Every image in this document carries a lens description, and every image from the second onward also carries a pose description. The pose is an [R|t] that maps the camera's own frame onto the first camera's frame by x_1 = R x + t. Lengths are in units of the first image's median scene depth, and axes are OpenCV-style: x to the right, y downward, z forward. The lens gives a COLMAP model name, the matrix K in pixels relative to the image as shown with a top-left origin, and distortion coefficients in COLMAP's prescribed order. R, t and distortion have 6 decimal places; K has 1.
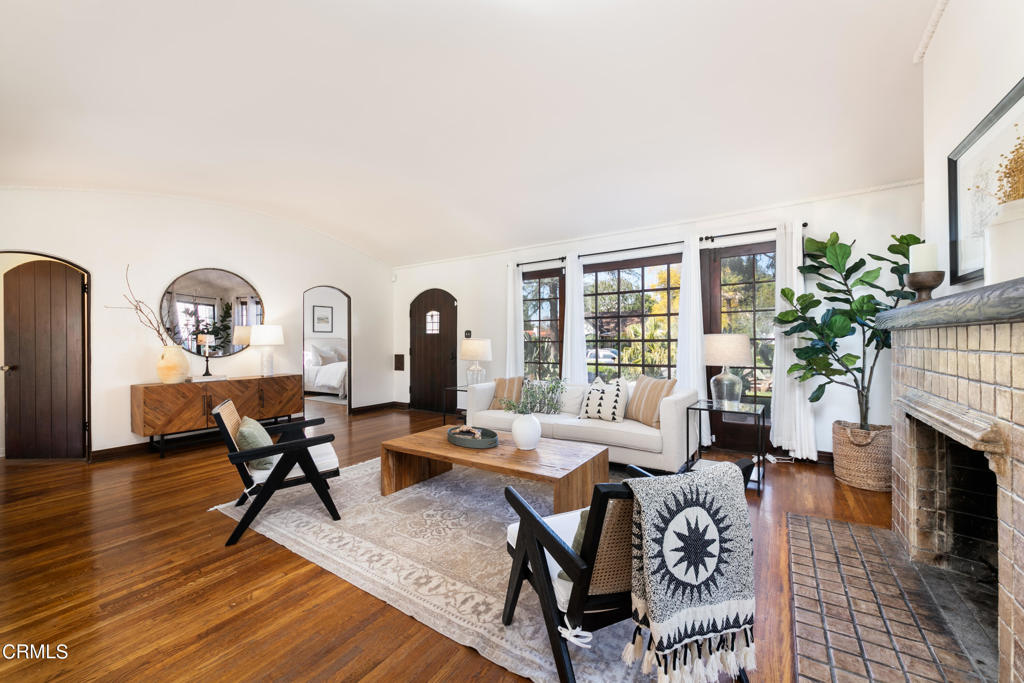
lens RADIAL K [[394.9, 0, 509.1], [0, 394.9, 343.3], [0, 0, 1]] dist [-0.009866, -0.000271]
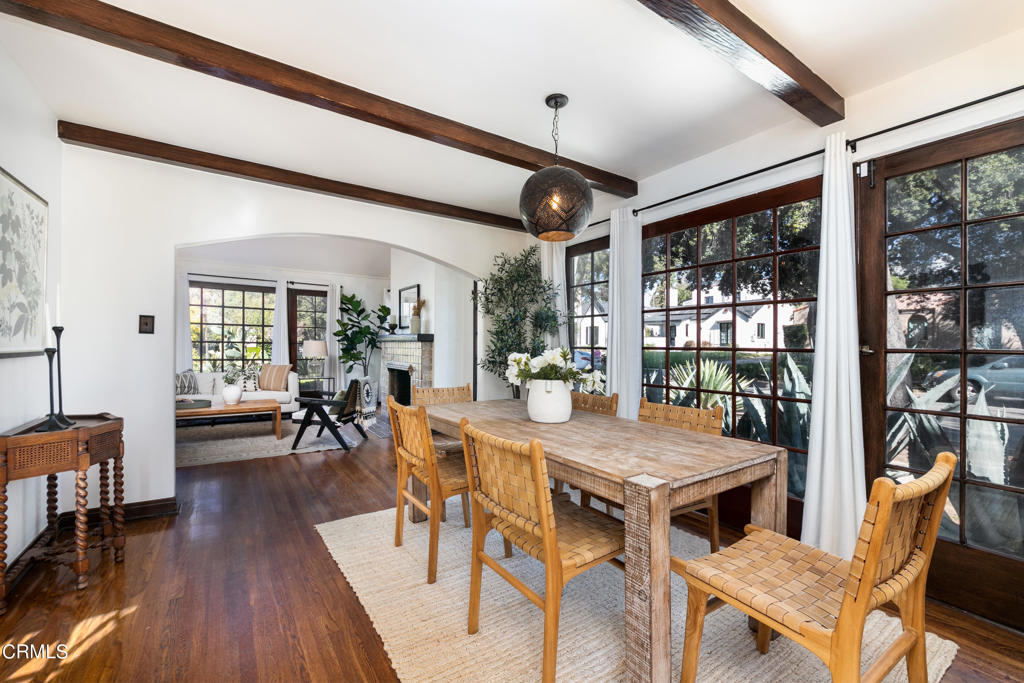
lens RADIAL K [[430.7, 0, 510.8], [0, 430.7, 346.8], [0, 0, 1]] dist [-0.000927, -0.000015]
pose [[0.379718, 0.011145, 0.925035, -1.018359], [-0.011978, 0.999903, -0.007131, 0.009755], [-0.925025, -0.008372, 0.379815, -0.684831]]
